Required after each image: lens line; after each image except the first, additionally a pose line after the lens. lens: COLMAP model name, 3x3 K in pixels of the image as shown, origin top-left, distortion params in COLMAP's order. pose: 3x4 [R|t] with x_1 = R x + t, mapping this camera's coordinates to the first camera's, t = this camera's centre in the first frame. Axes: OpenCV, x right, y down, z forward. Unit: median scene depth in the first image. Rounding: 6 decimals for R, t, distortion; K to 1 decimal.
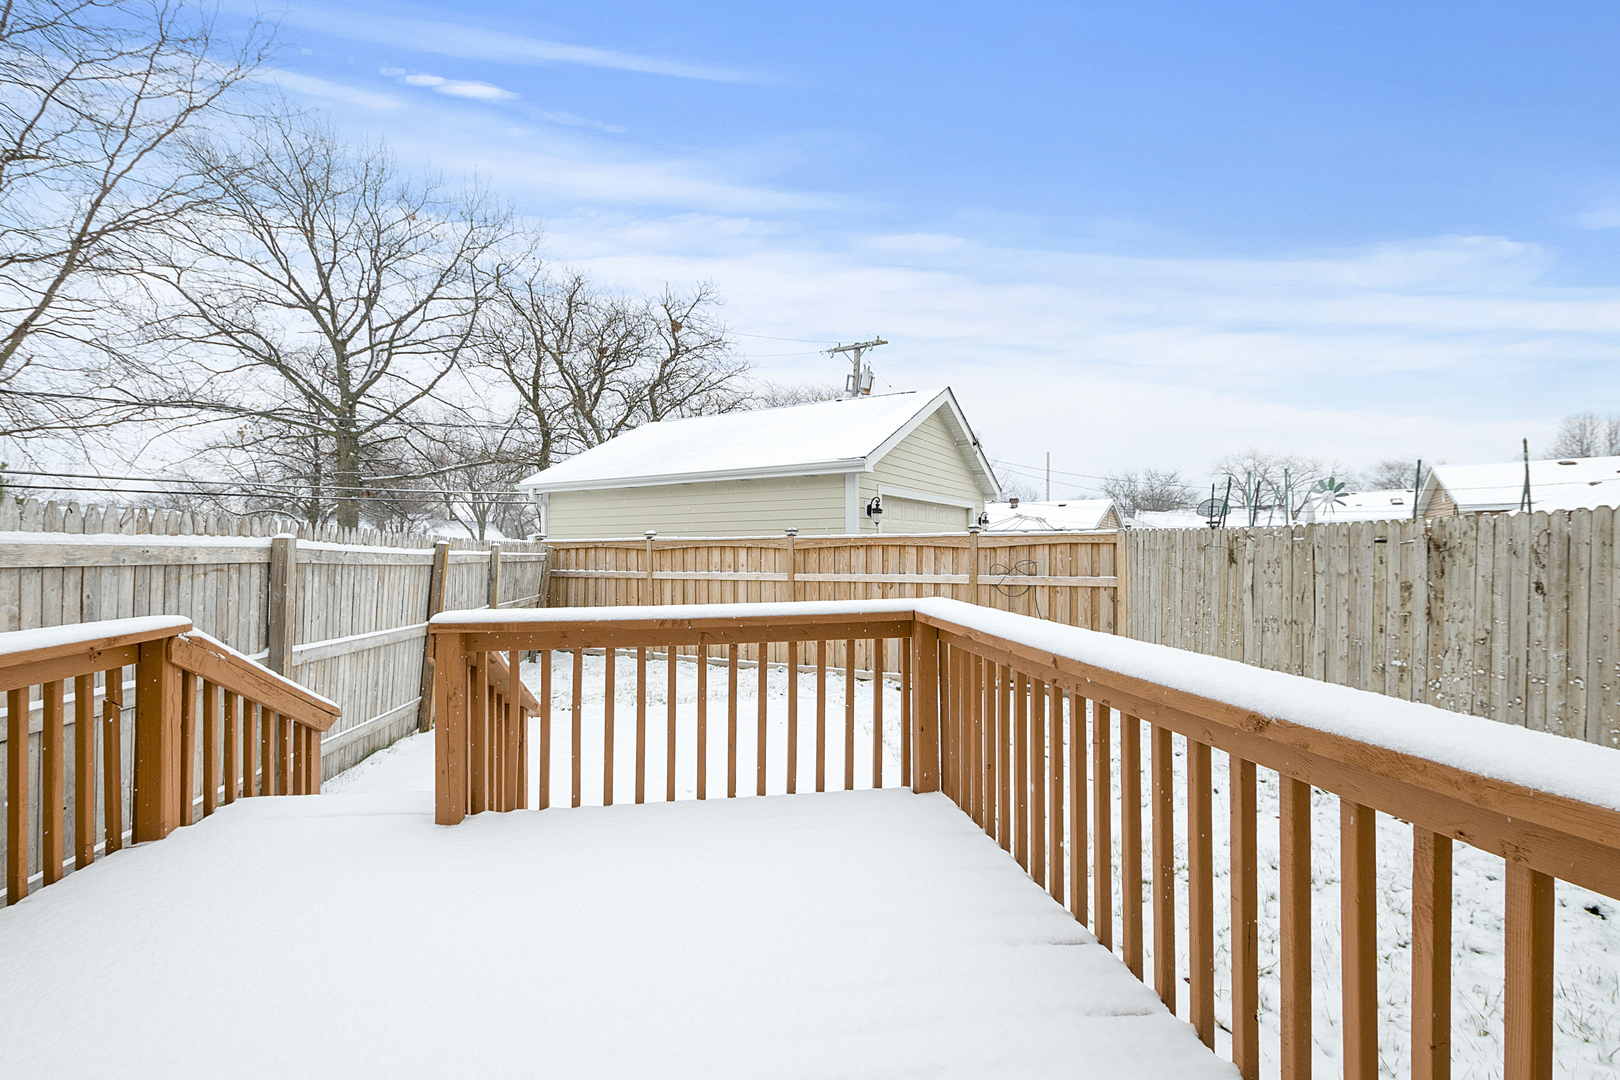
lens RADIAL K [[679.3, 0, 798.3], [0, 679.3, 526.2], [0, 0, 1]] dist [-0.001019, -0.001899]
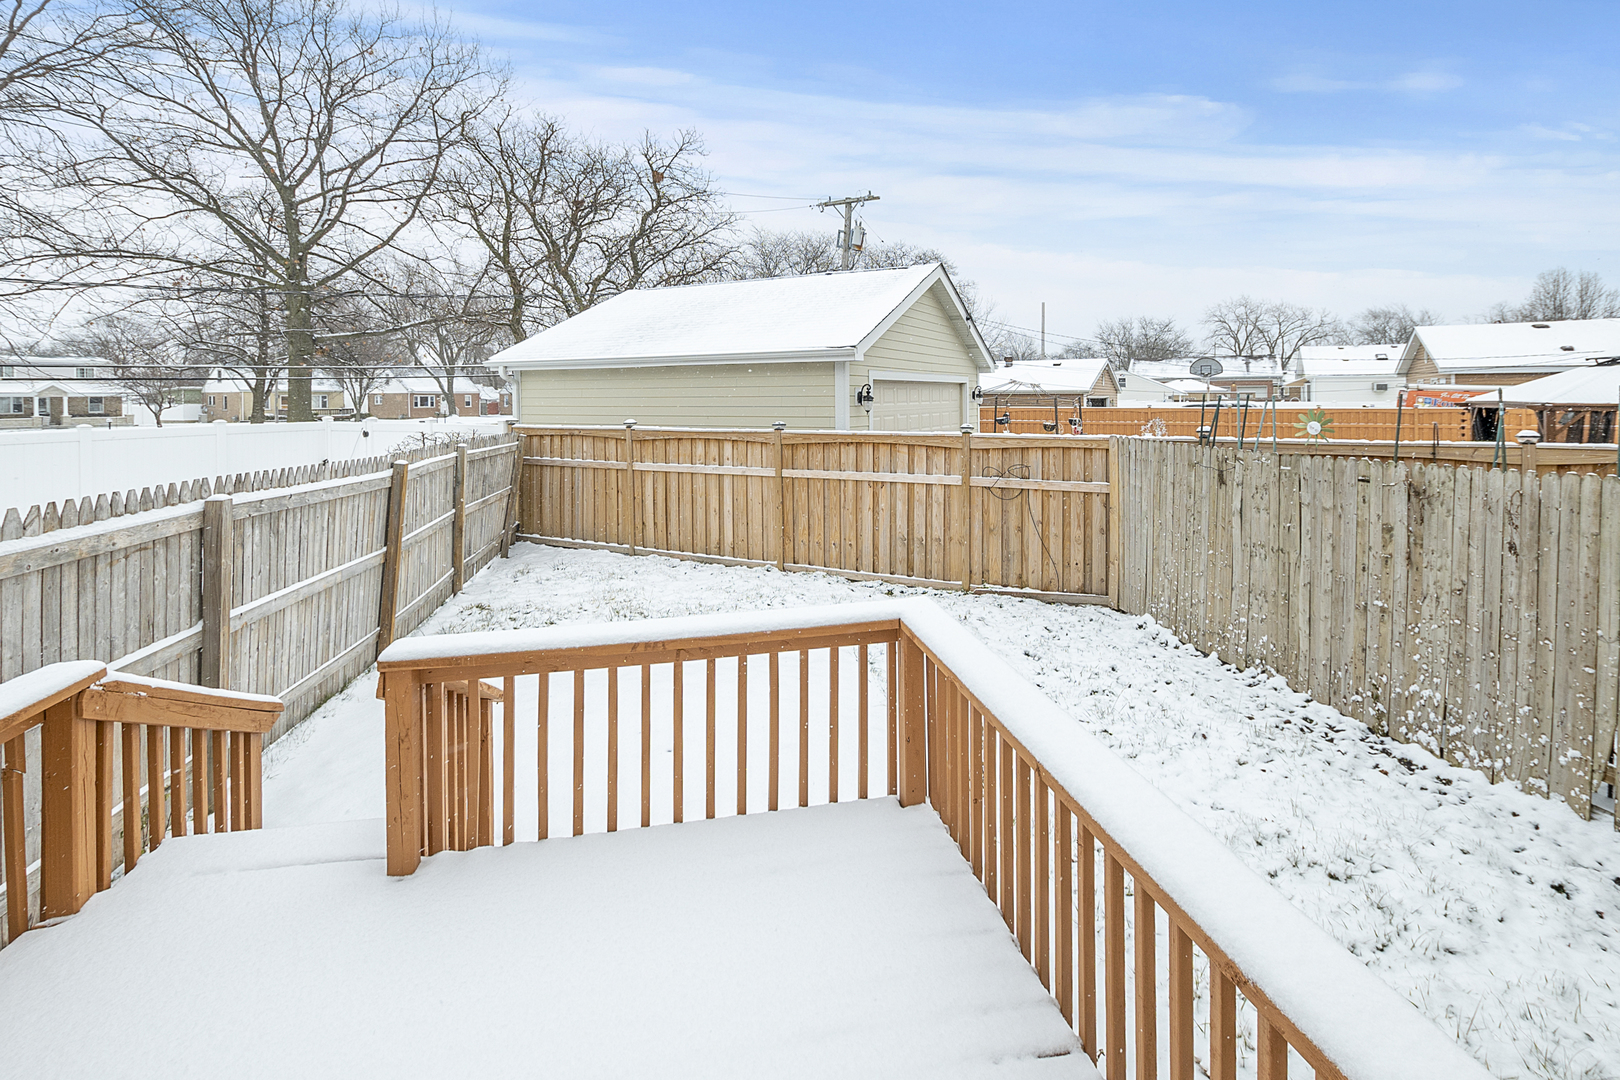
lens RADIAL K [[711.8, 0, 819.9], [0, 711.8, 553.5], [0, 0, 1]] dist [-0.000754, -0.002024]
pose [[0.998261, -0.006094, 0.058633, -0.012524], [0.005205, 0.999869, 0.015314, 0.175113], [-0.058718, -0.014983, 0.998162, -0.008699]]
